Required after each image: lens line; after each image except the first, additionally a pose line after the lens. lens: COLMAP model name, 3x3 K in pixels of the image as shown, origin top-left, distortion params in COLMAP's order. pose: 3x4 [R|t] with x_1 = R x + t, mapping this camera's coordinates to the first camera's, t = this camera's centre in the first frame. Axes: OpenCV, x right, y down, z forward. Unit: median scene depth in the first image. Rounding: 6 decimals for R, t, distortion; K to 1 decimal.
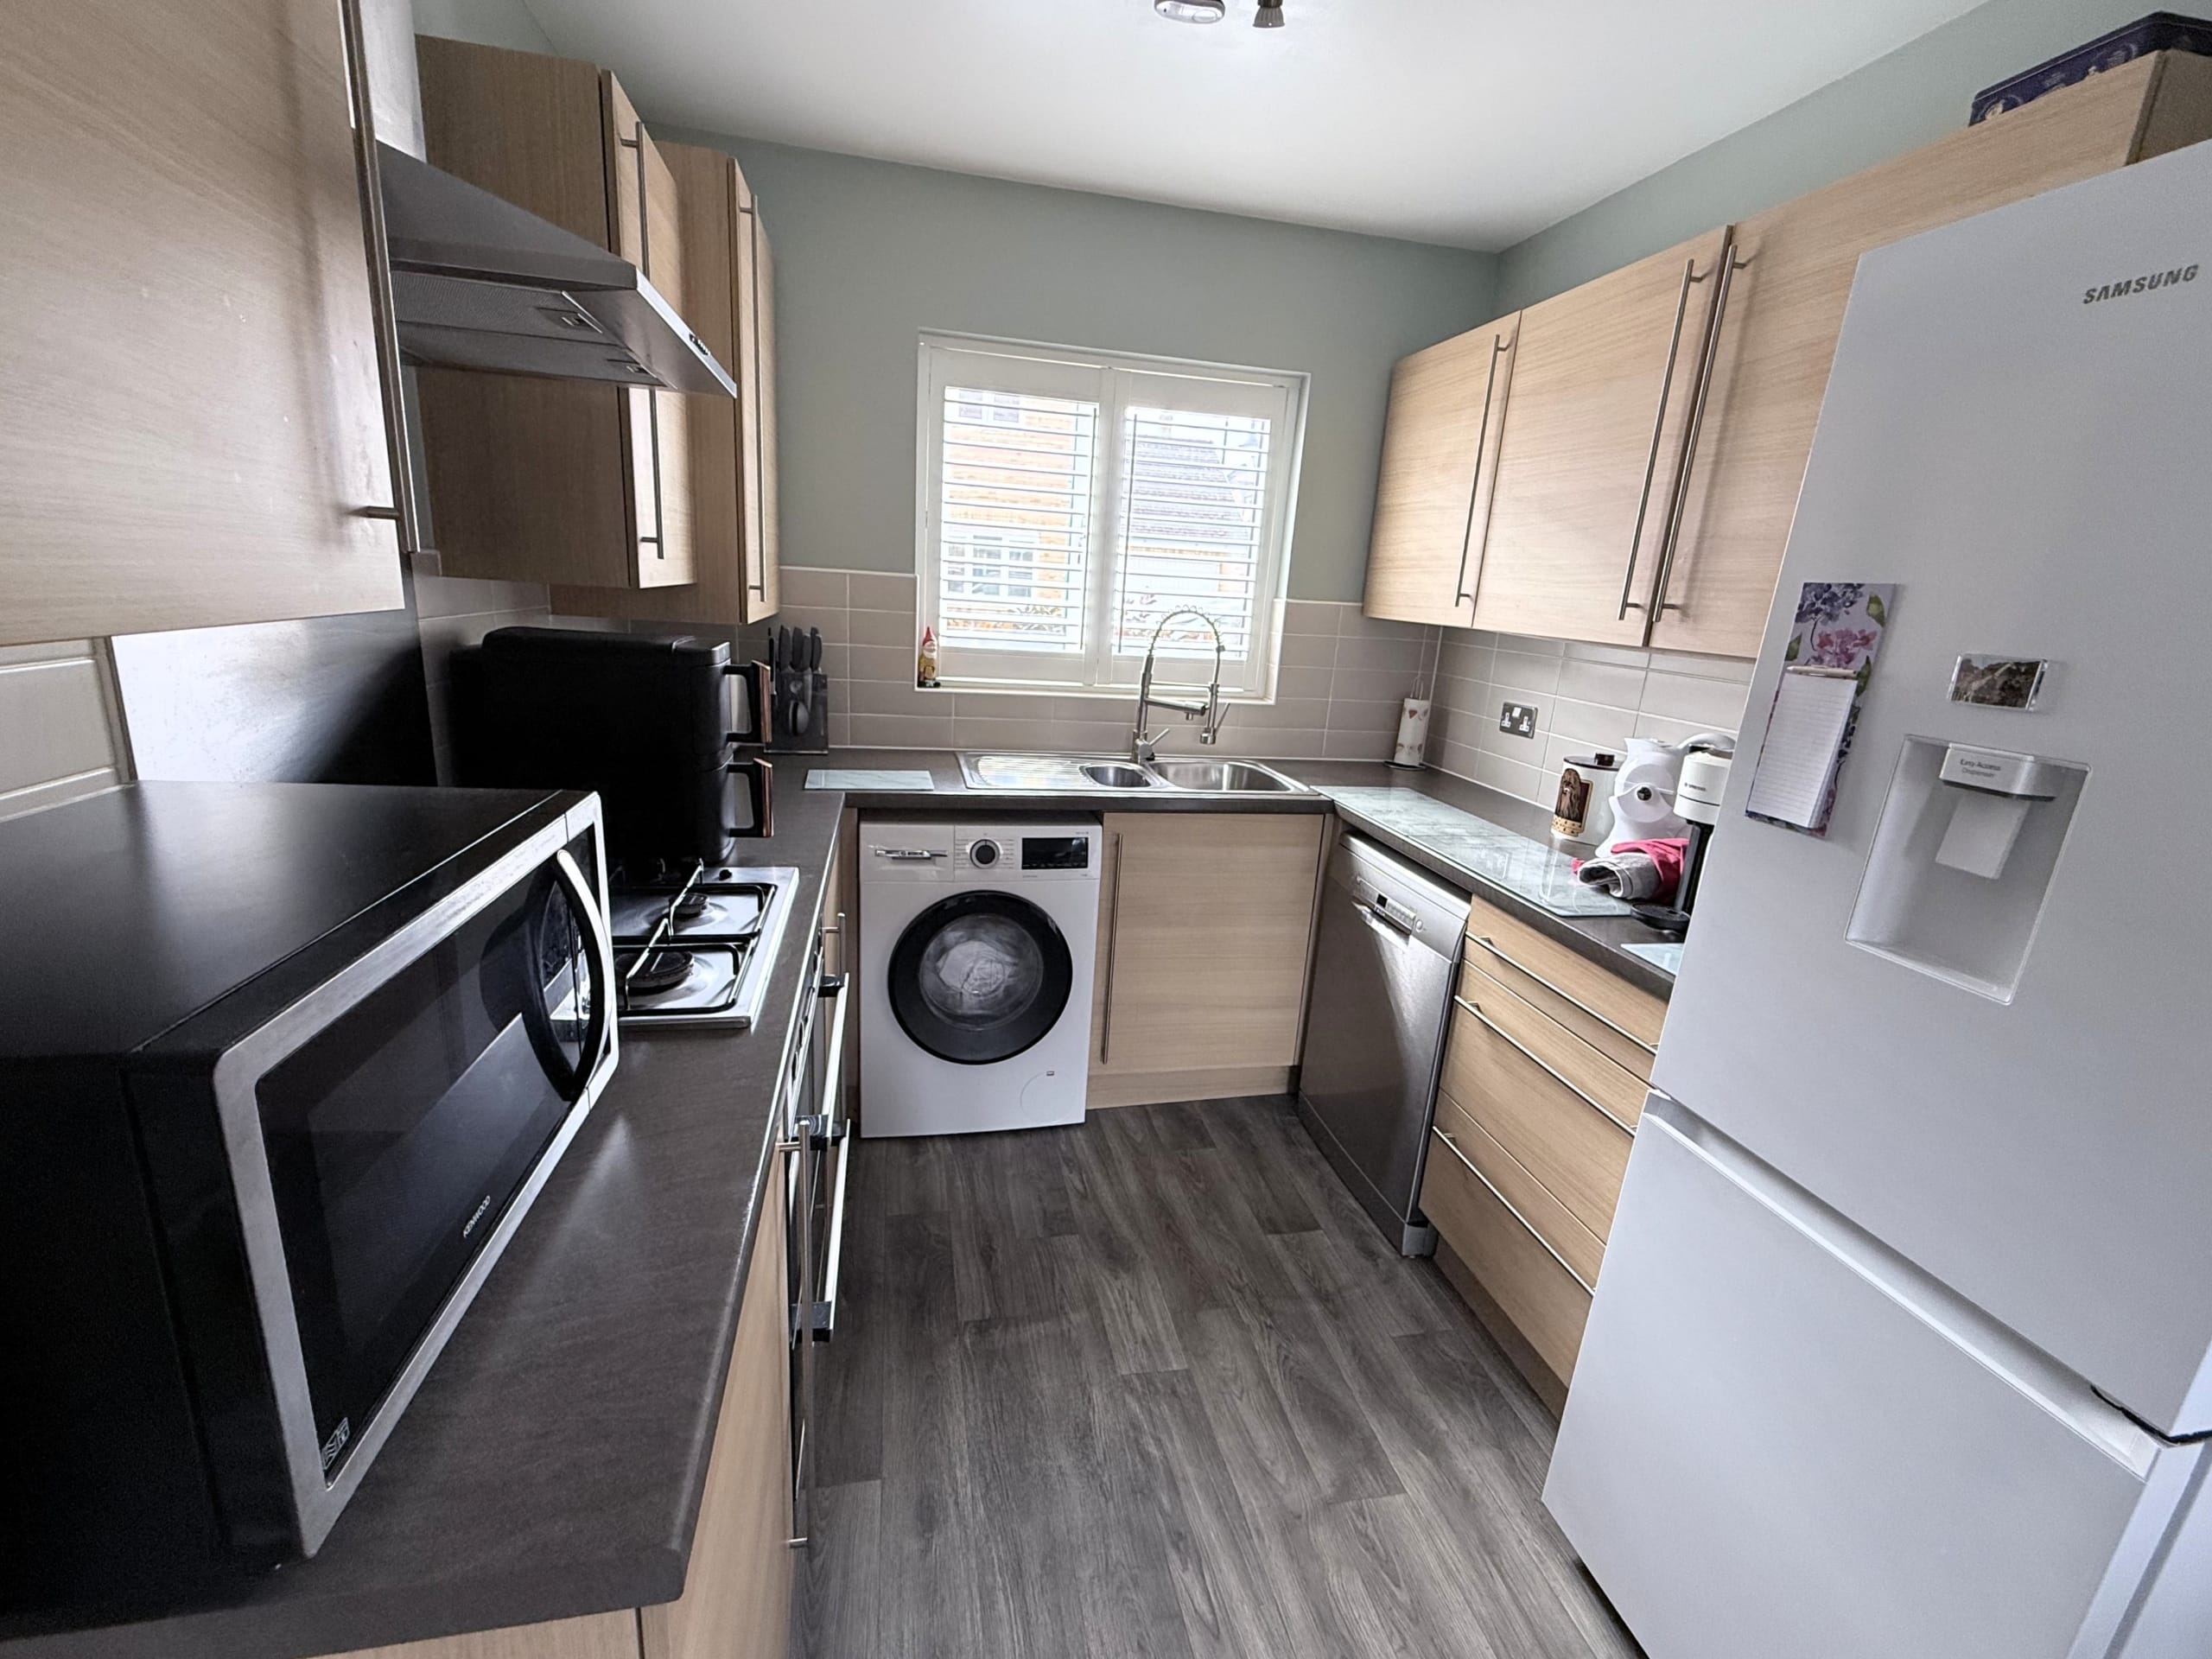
lens RADIAL K [[952.8, 0, 1096.9], [0, 952.8, 836.8], [0, 0, 1]] dist [0.000490, 0.000051]
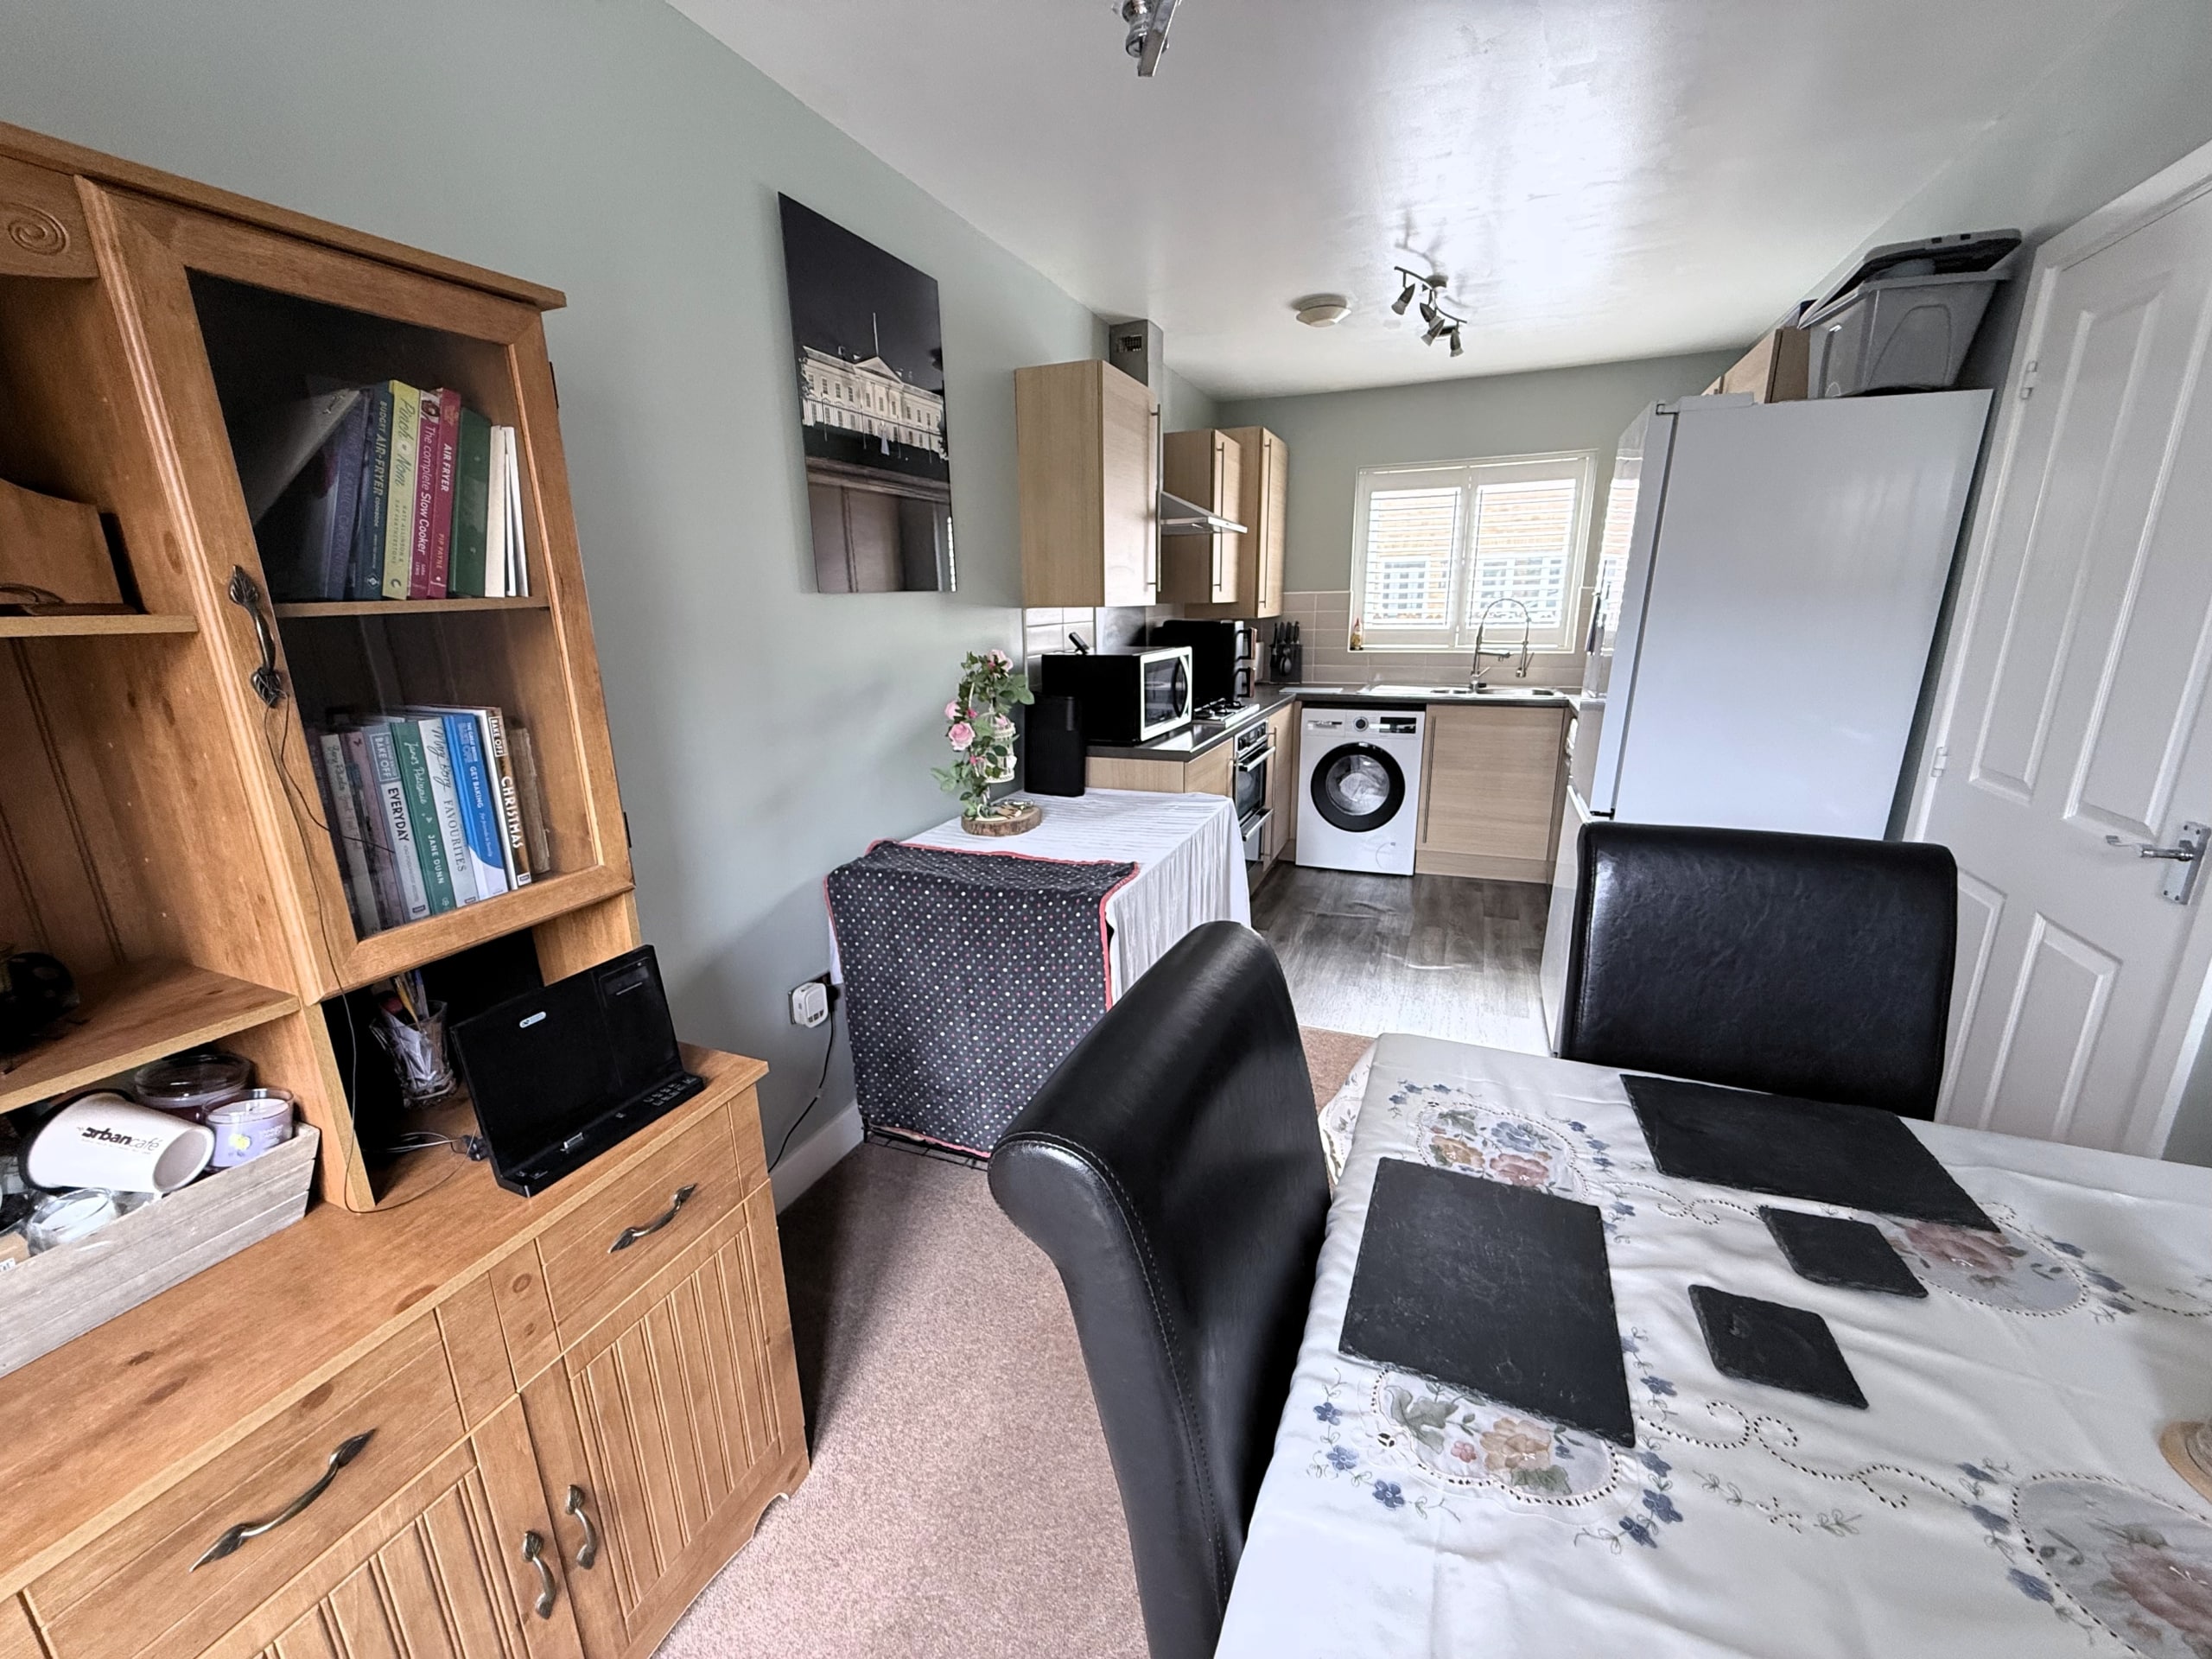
lens RADIAL K [[879.5, 0, 1101.5], [0, 879.5, 832.0], [0, 0, 1]] dist [-0.000419, -0.000031]
pose [[0.824310, 0.065215, -0.562370, 0.467872], [-0.077077, 0.997022, 0.002641, 0.268490], [0.560868, 0.041168, 0.826881, -0.805254]]
